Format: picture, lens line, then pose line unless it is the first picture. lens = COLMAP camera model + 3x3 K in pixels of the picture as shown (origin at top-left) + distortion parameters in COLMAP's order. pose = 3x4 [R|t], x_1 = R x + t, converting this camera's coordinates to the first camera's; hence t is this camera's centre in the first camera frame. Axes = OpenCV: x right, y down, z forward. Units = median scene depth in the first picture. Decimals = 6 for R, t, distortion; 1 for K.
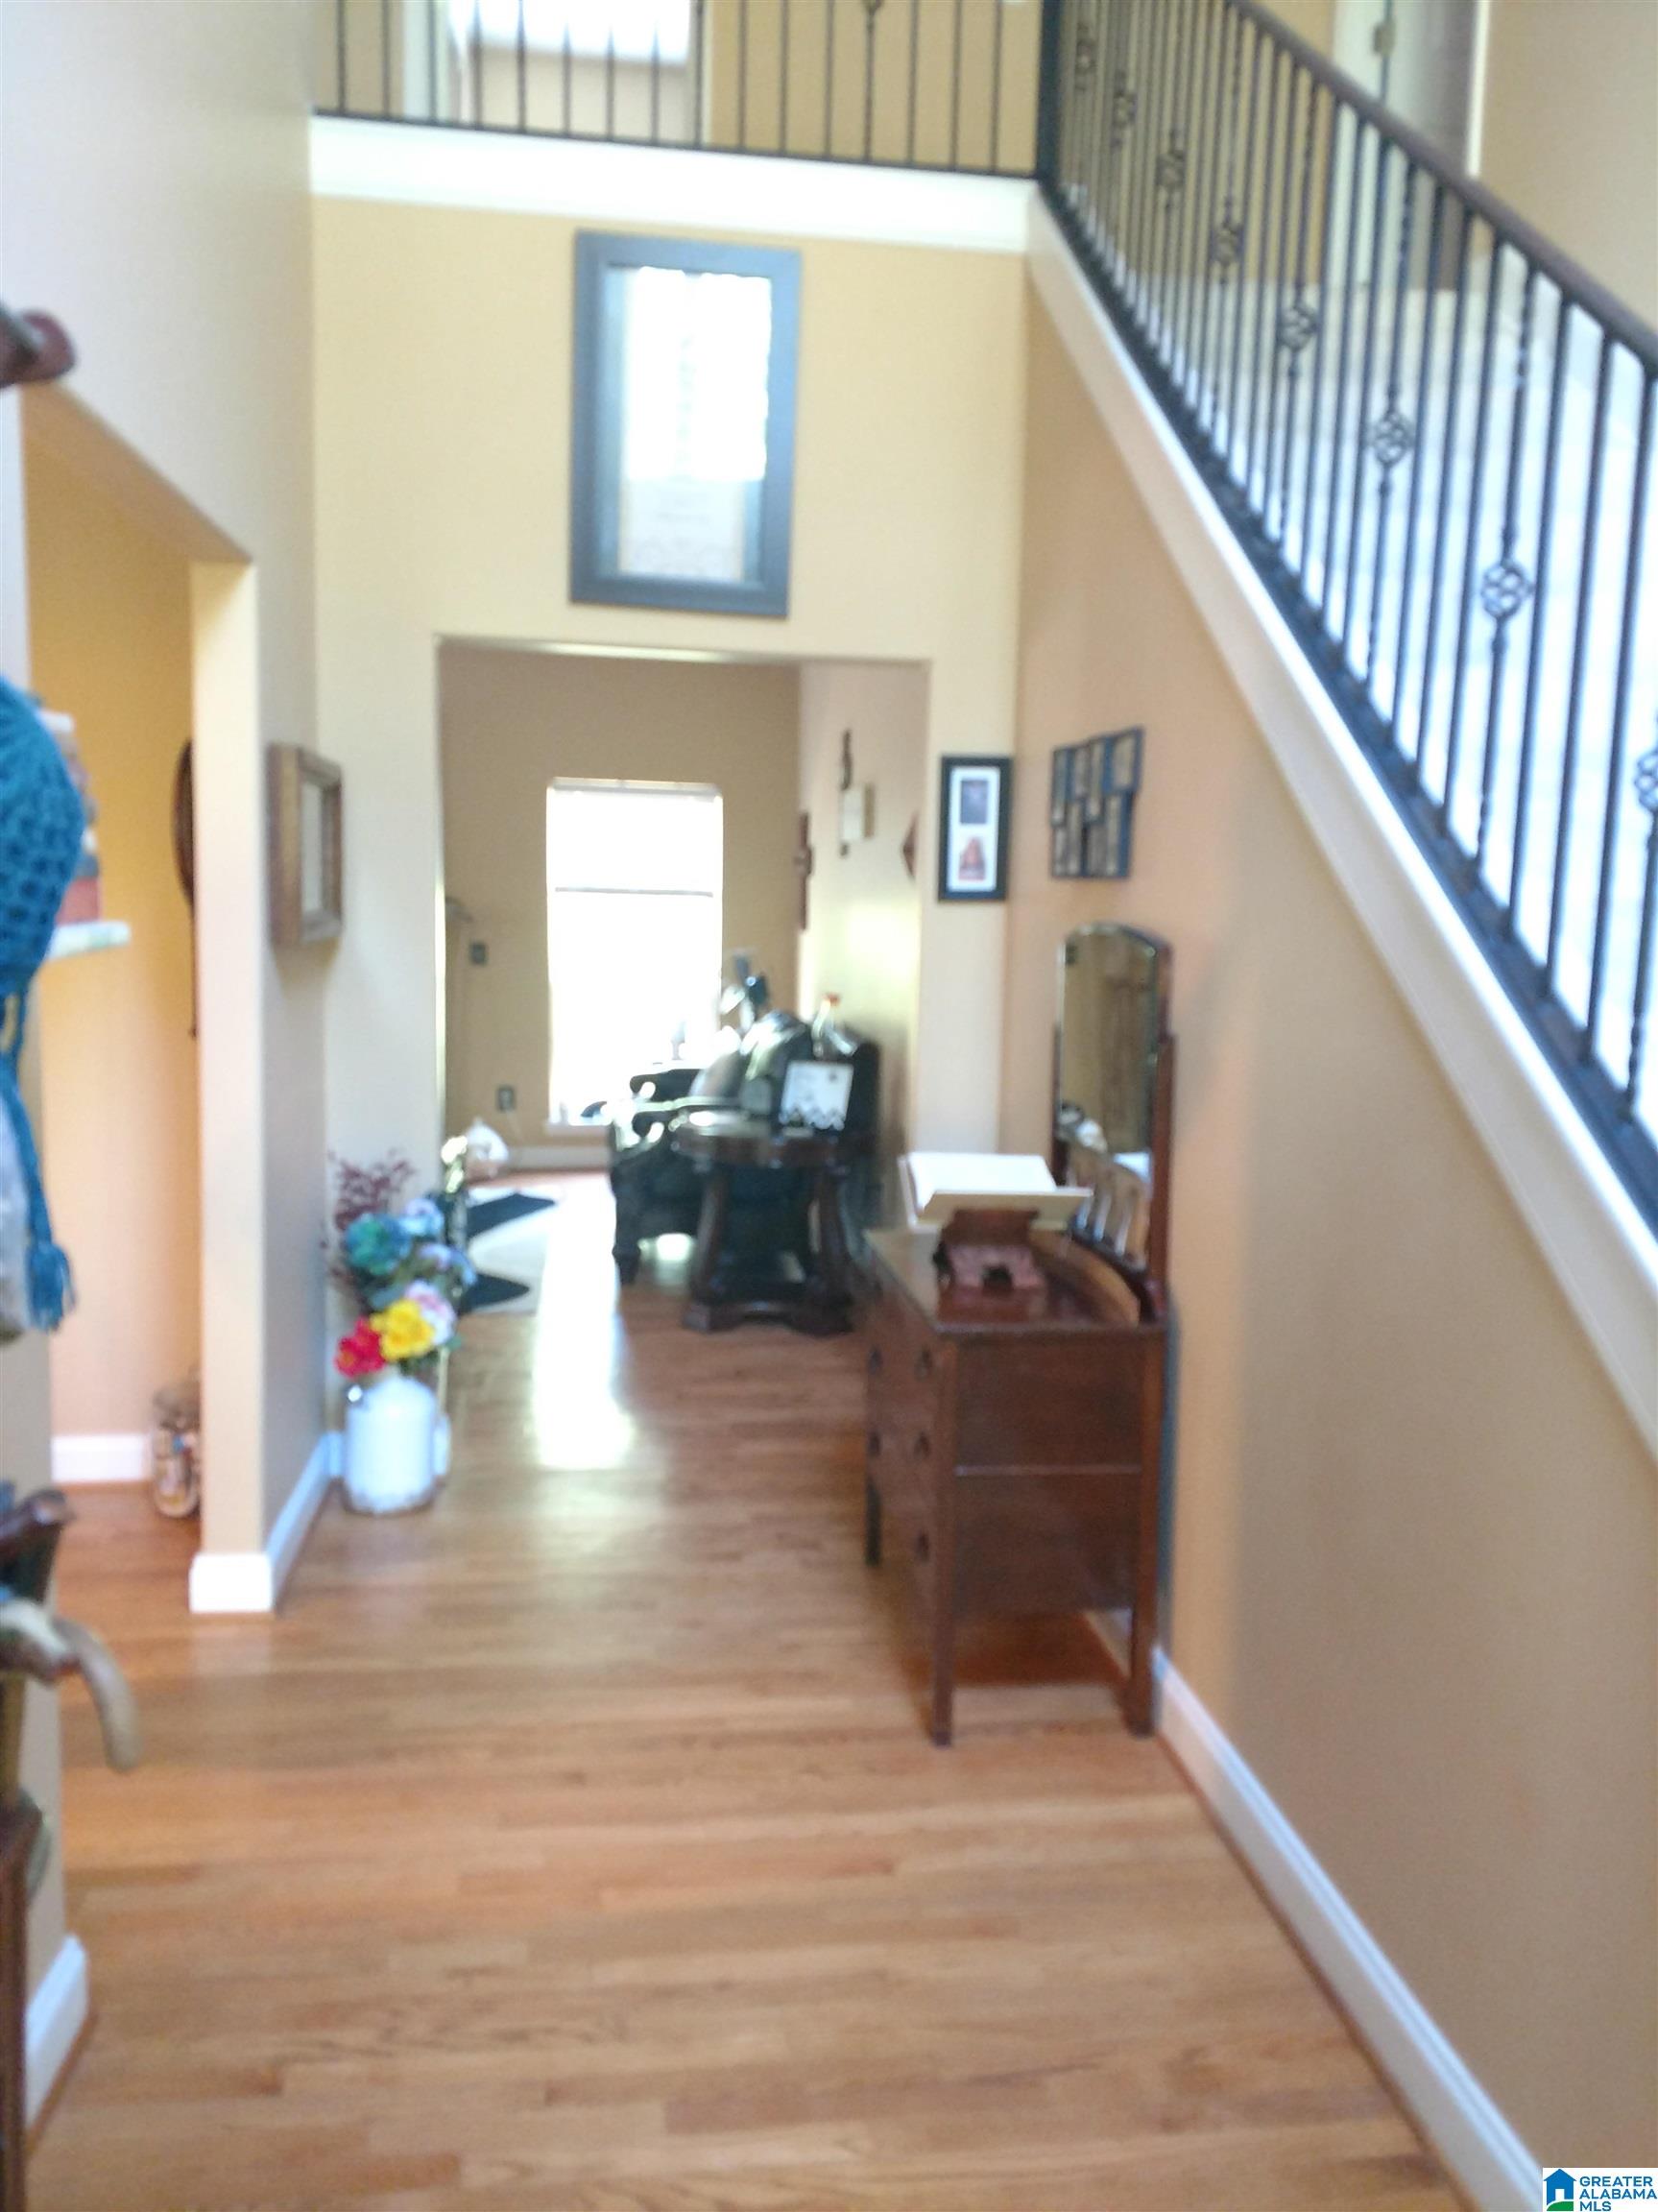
lens RADIAL K [[1710.1, 0, 829.0], [0, 1710.1, 1106.0], [0, 0, 1]] dist [0.004694, -0.048885]
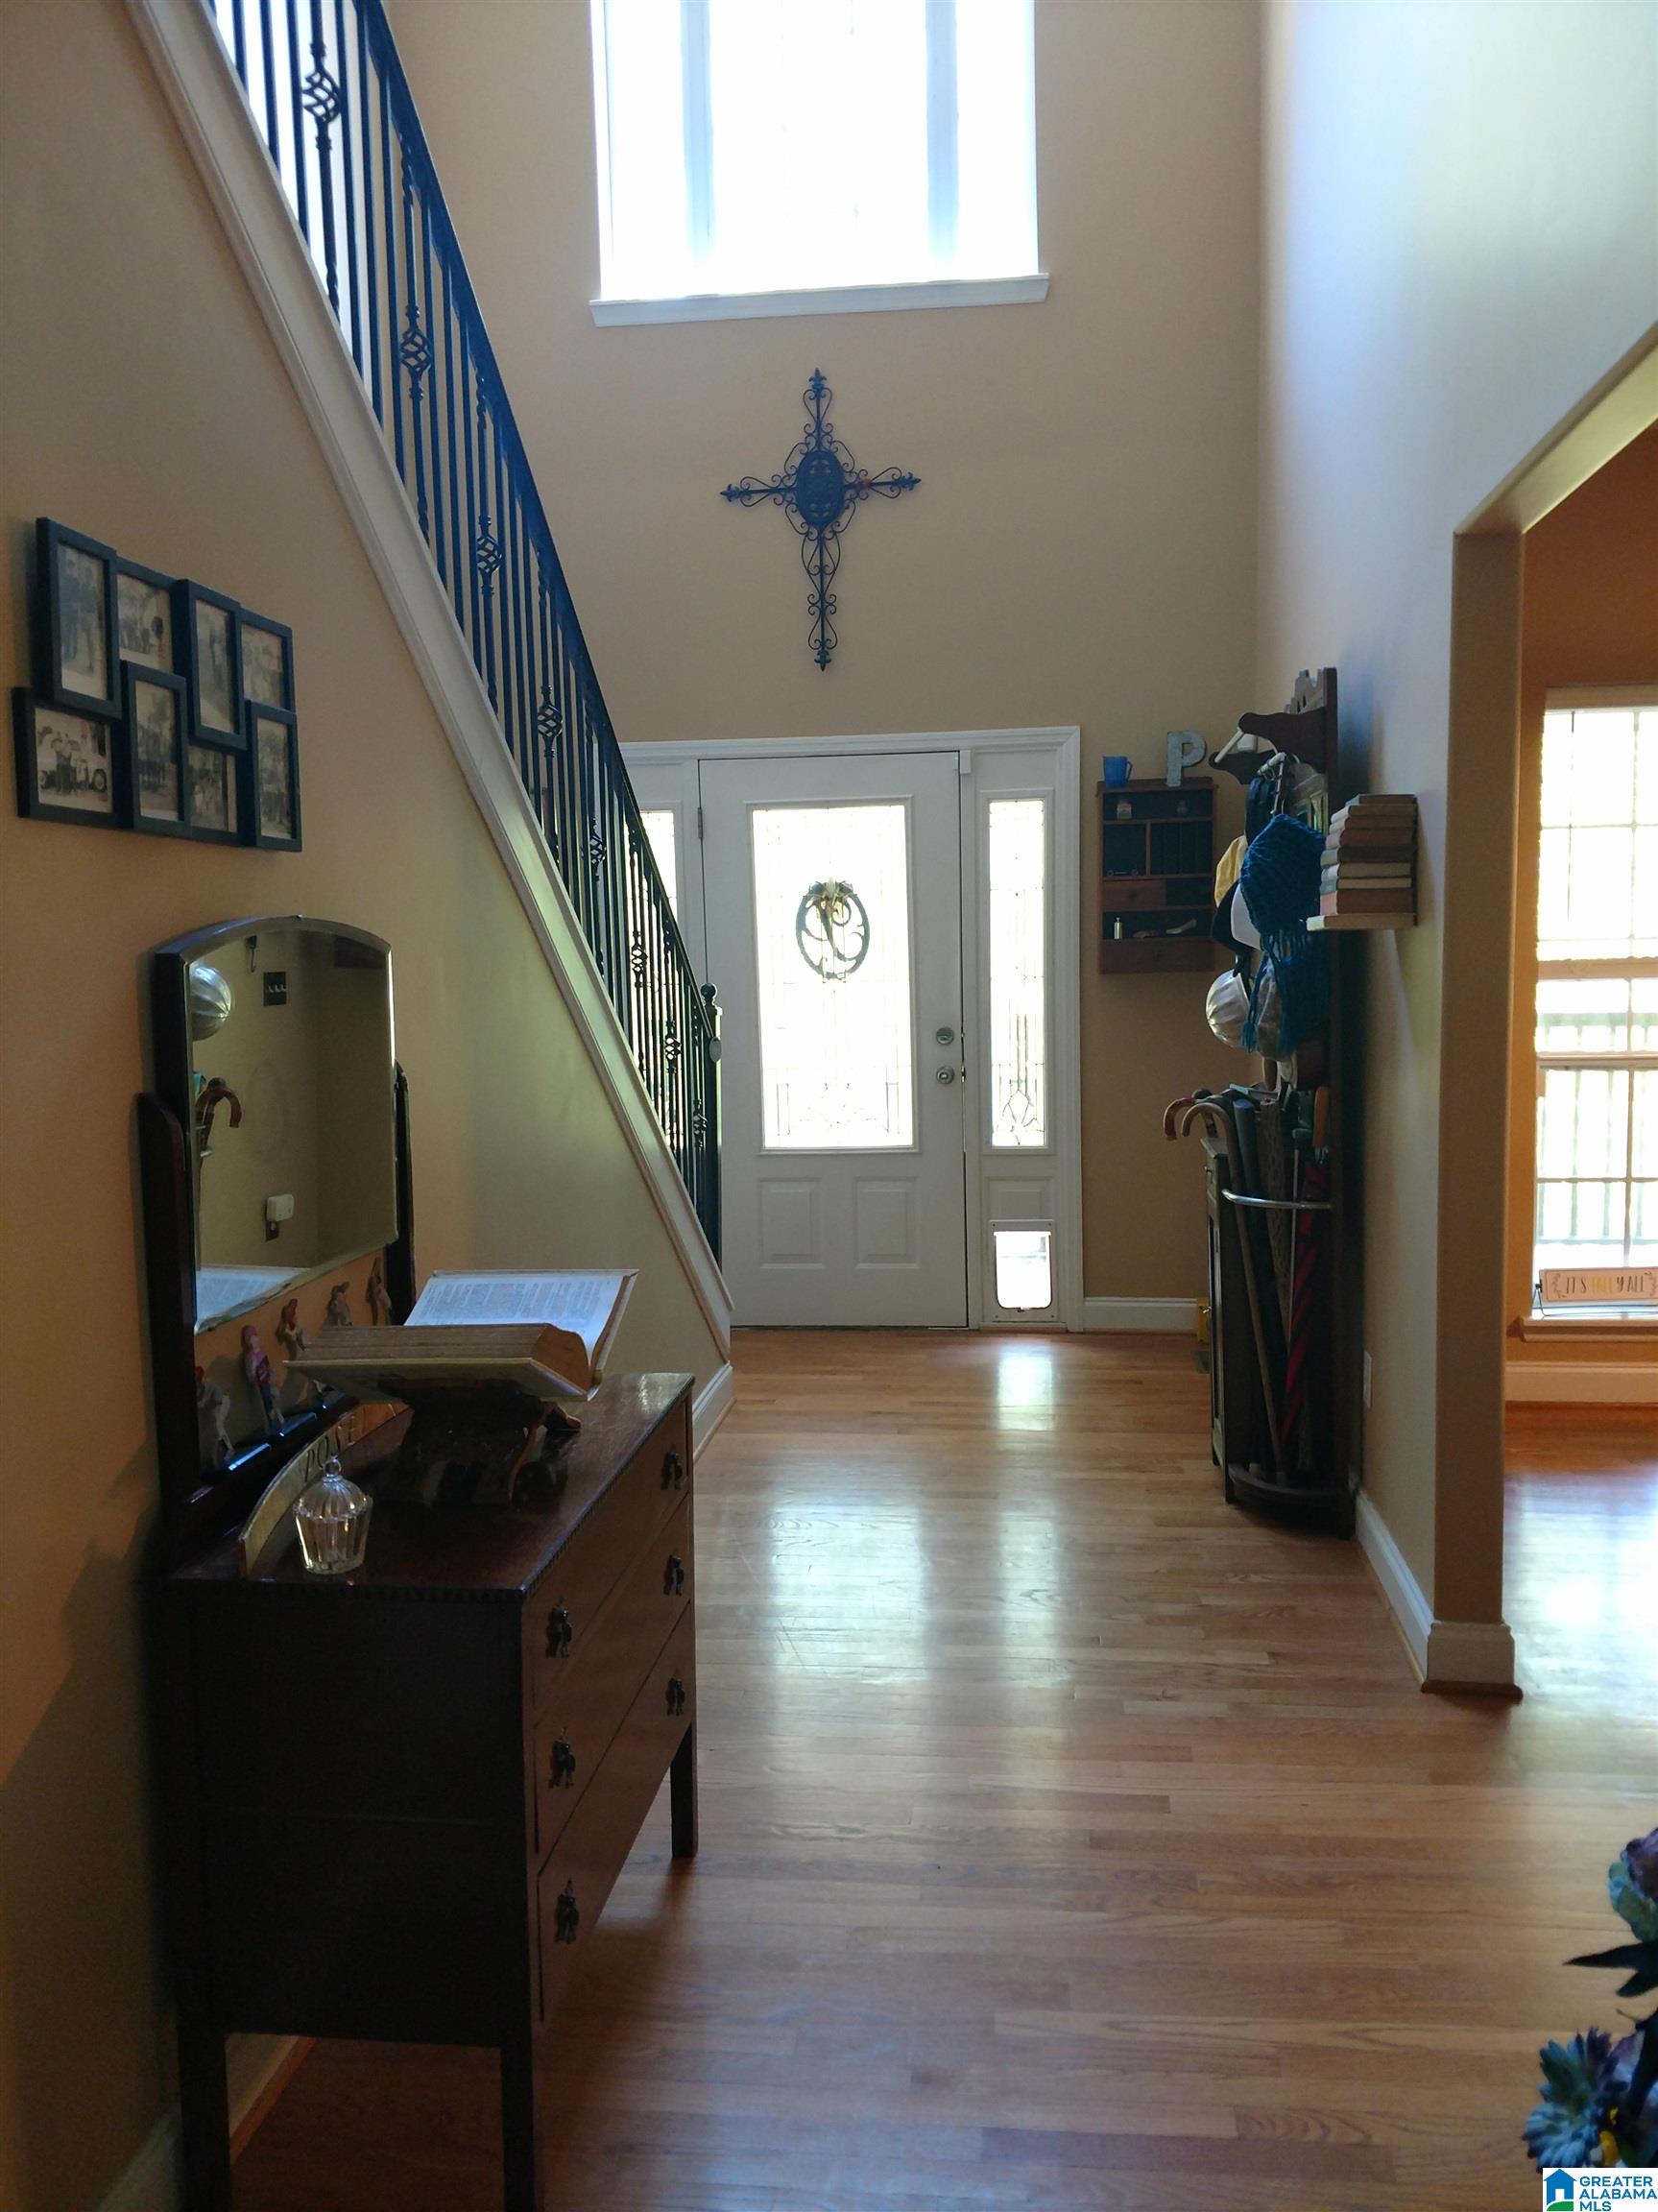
lens RADIAL K [[1710.1, 0, 829.0], [0, 1710.1, 1106.0], [0, 0, 1]] dist [0.004694, -0.048885]
pose [[-0.967217, -0.043277, 0.250235, -0.236753], [0.011980, 0.976499, 0.215188, -0.217684], [-0.253667, 0.211132, -0.943969, 1.954517]]
